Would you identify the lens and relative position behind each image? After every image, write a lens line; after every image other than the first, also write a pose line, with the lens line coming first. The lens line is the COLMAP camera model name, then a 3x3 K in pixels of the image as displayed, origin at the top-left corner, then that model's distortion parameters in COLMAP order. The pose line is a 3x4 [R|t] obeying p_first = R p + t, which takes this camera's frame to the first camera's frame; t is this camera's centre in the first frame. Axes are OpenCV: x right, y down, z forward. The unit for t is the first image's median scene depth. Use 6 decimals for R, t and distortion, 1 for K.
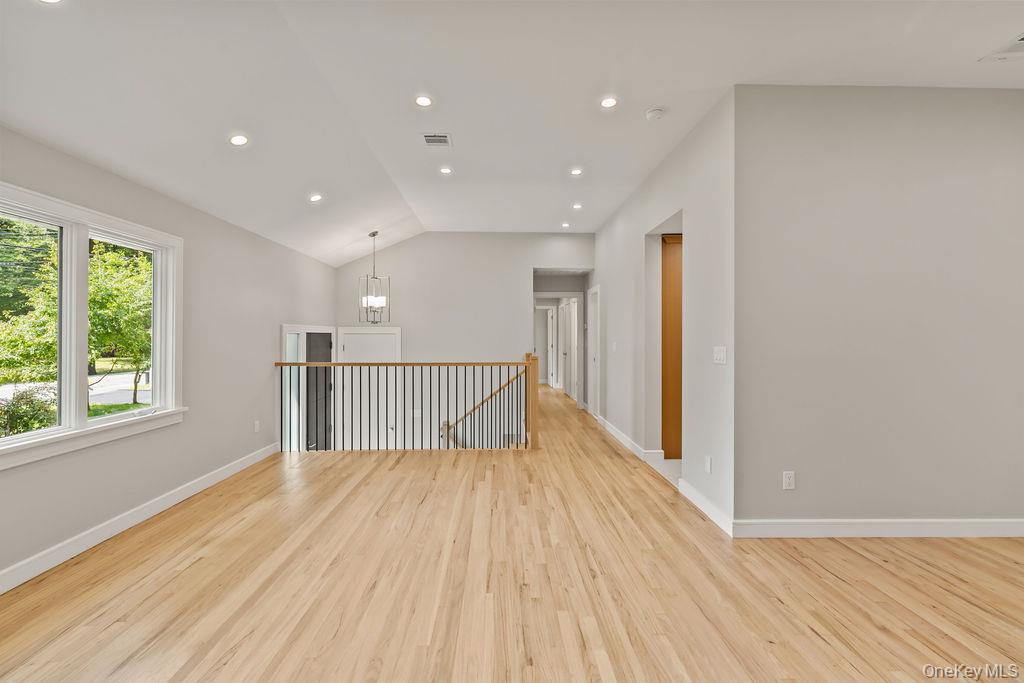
lens RADIAL K [[429.3, 0, 520.4], [0, 429.3, 337.5], [0, 0, 1]] dist [0.002863, 0.000487]
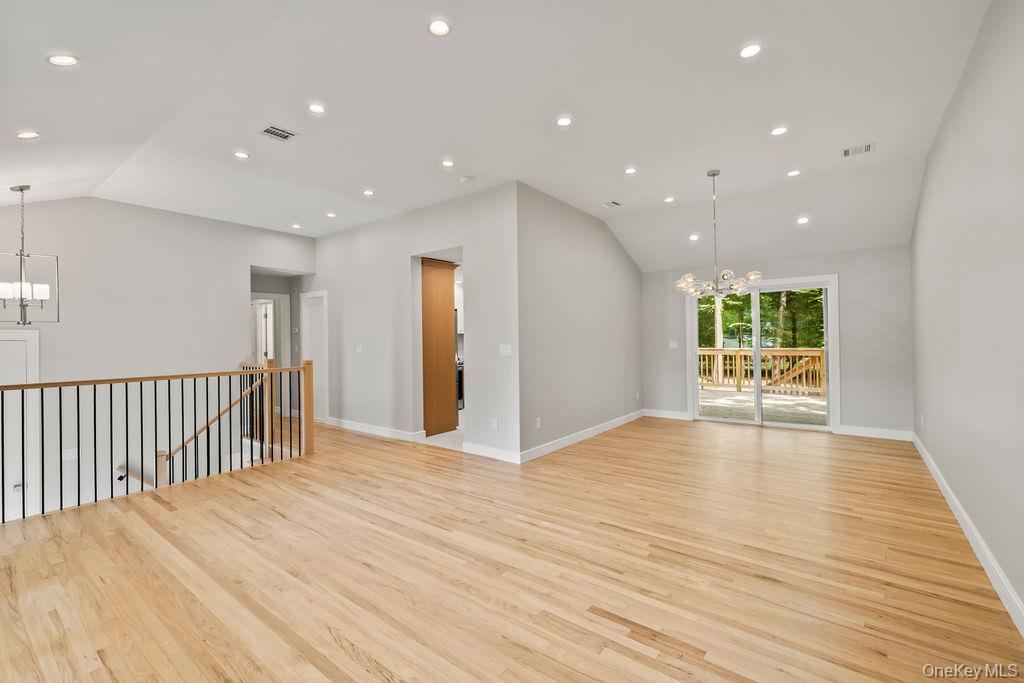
lens RADIAL K [[429.3, 0, 518.1], [0, 429.3, 337.4], [0, 0, 1]] dist [0.002863, 0.000487]
pose [[0.631349, -0.007269, 0.775465, -0.612732], [0.015154, 0.999881, -0.002965, 0.000653], [-0.775351, 0.013624, 0.631384, -0.003834]]
